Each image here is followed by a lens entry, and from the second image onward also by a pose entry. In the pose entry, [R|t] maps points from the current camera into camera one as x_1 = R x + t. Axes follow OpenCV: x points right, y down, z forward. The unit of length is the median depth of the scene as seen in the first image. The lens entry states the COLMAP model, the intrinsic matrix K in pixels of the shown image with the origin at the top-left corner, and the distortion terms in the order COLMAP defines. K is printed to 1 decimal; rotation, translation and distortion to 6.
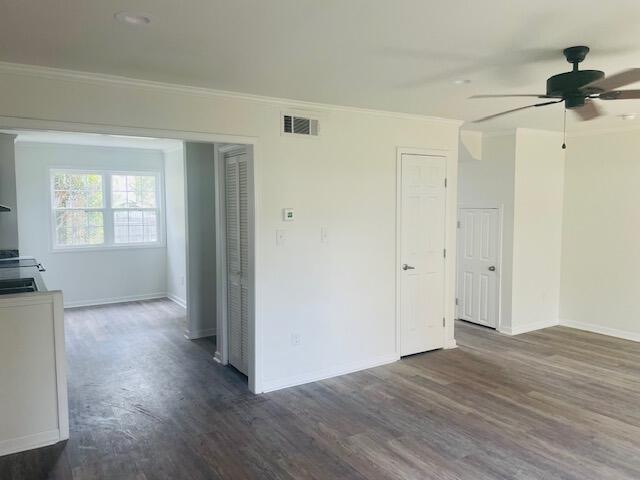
lens RADIAL K [[473.5, 0, 315.6], [0, 473.5, 238.4], [0, 0, 1]] dist [0.017392, -0.045440]
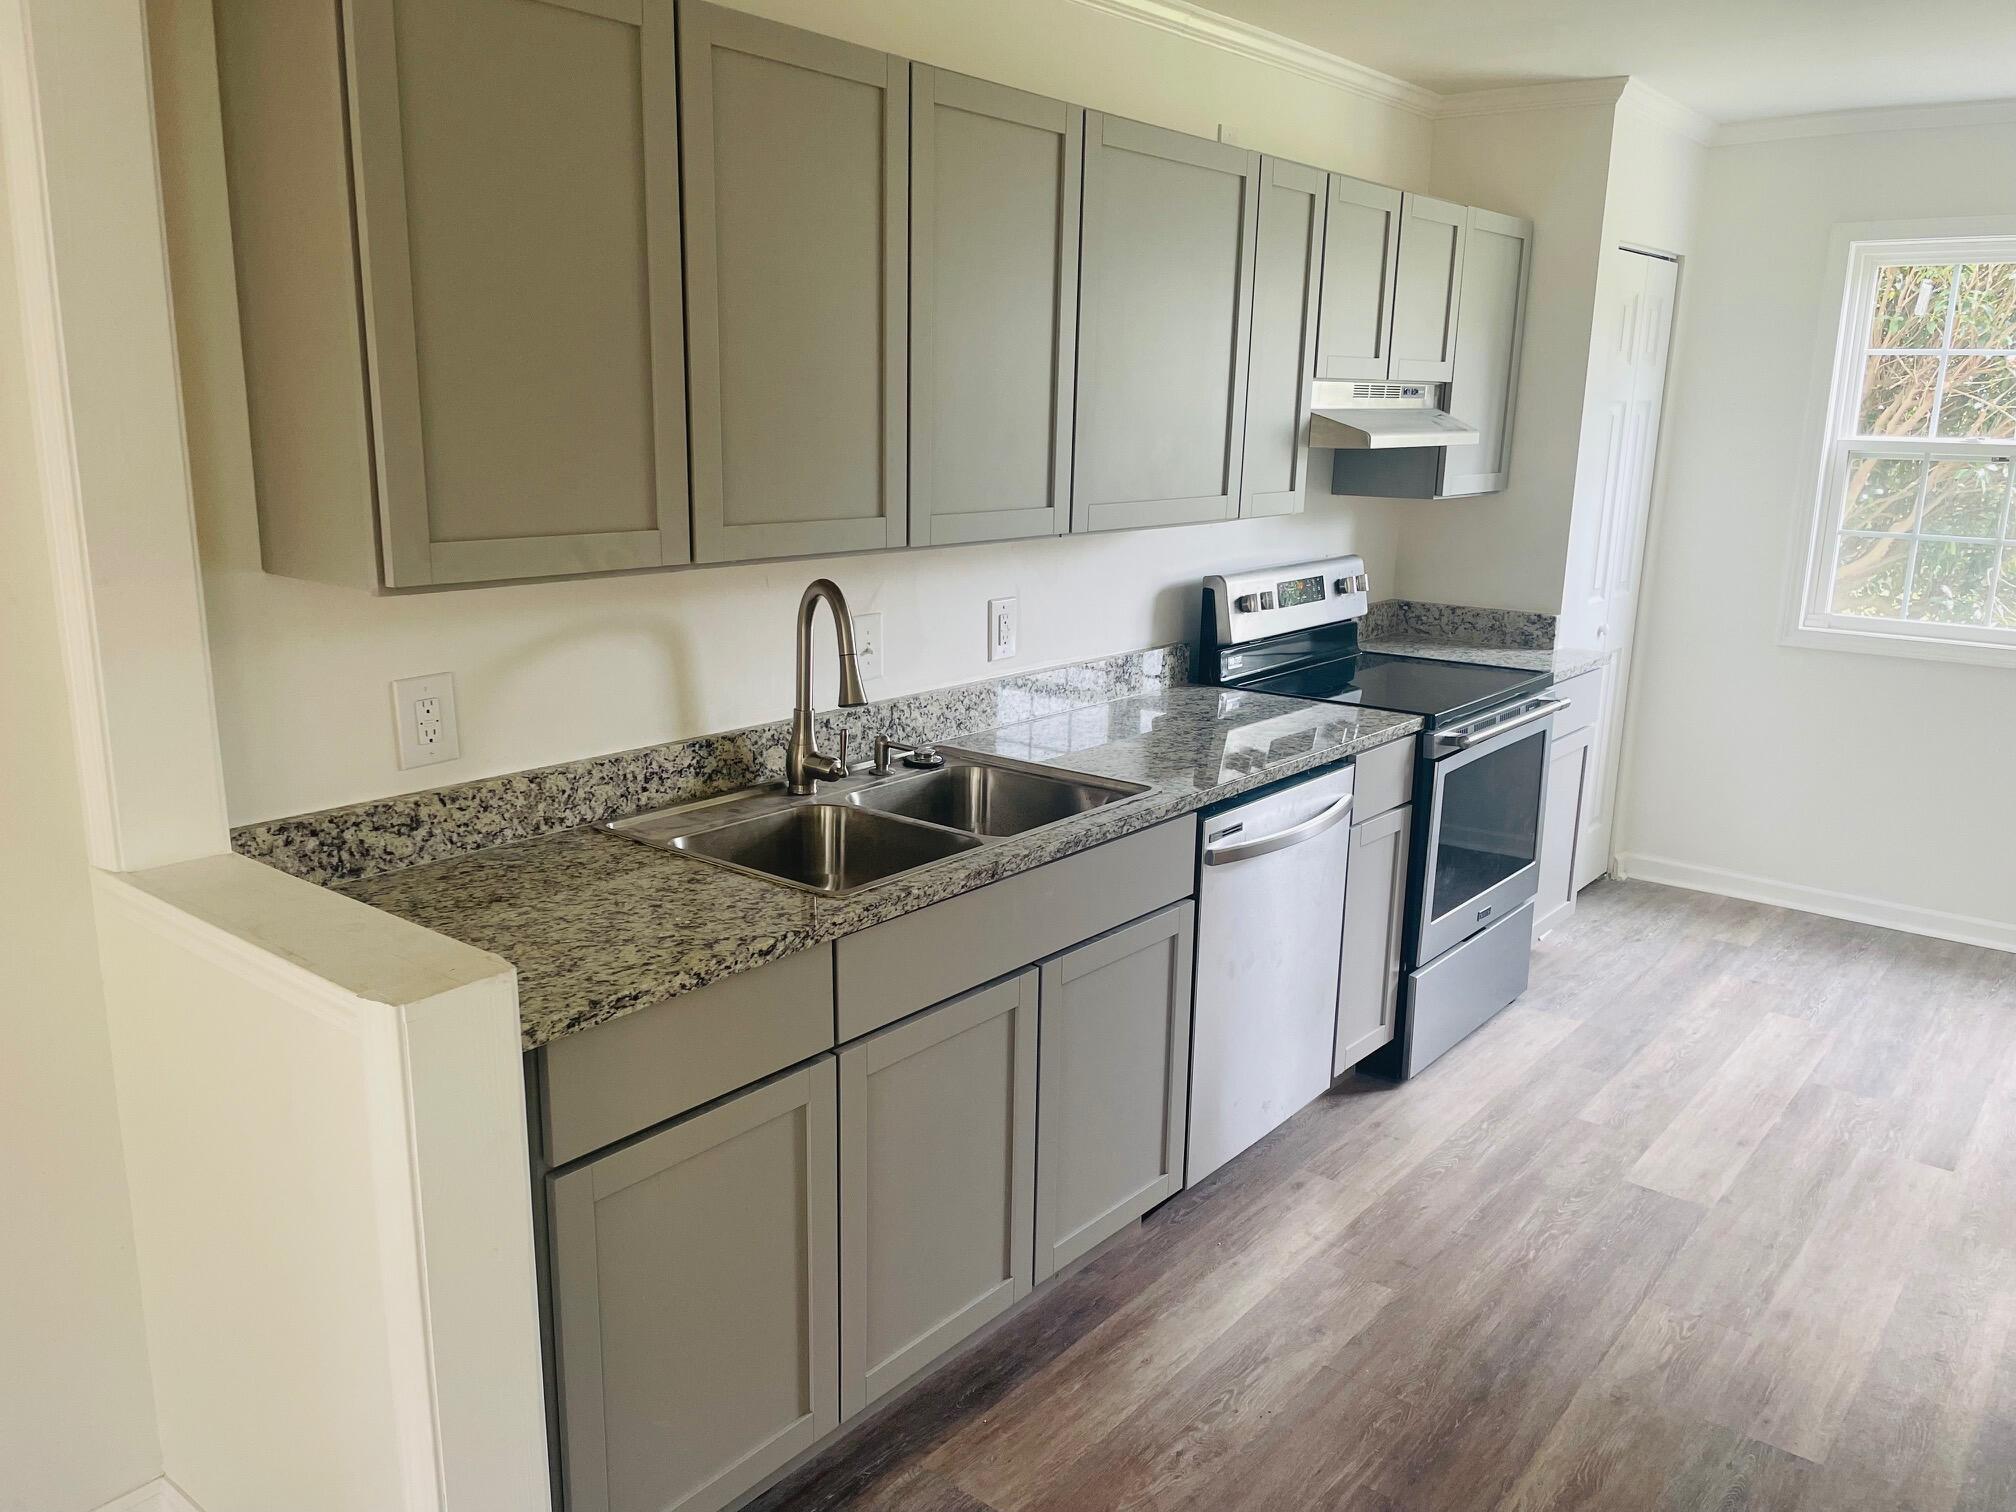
lens RADIAL K [[1491.6, 0, 1013.6], [0, 1491.6, 741.8], [0, 0, 1]] dist [0.017392, -0.045440]
pose [[0.318970, 0.223234, -0.921100, -0.035023], [-0.087892, 0.974644, 0.205775, -0.042734], [0.943681, 0.015322, 0.330503, 0.515656]]
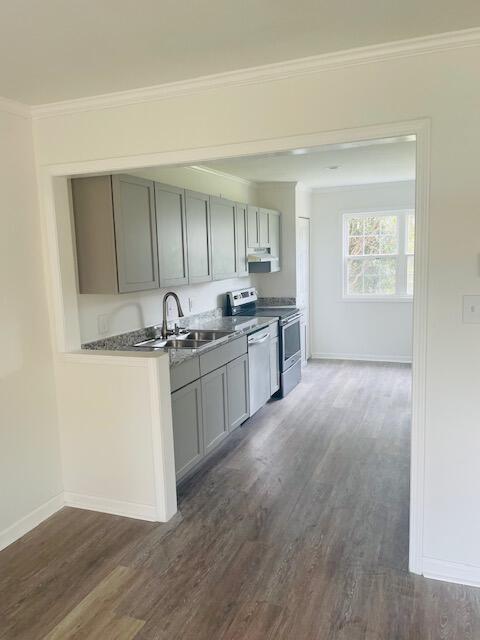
lens RADIAL K [[473.5, 0, 239.9], [0, 473.5, 321.3], [0, 0, 1]] dist [0.017392, -0.045440]
pose [[0.590869, 0.099243, -0.800640, 0.119953], [-0.032727, 0.994537, 0.099125, -0.023587], [0.806103, -0.032368, 0.590889, 0.302506]]
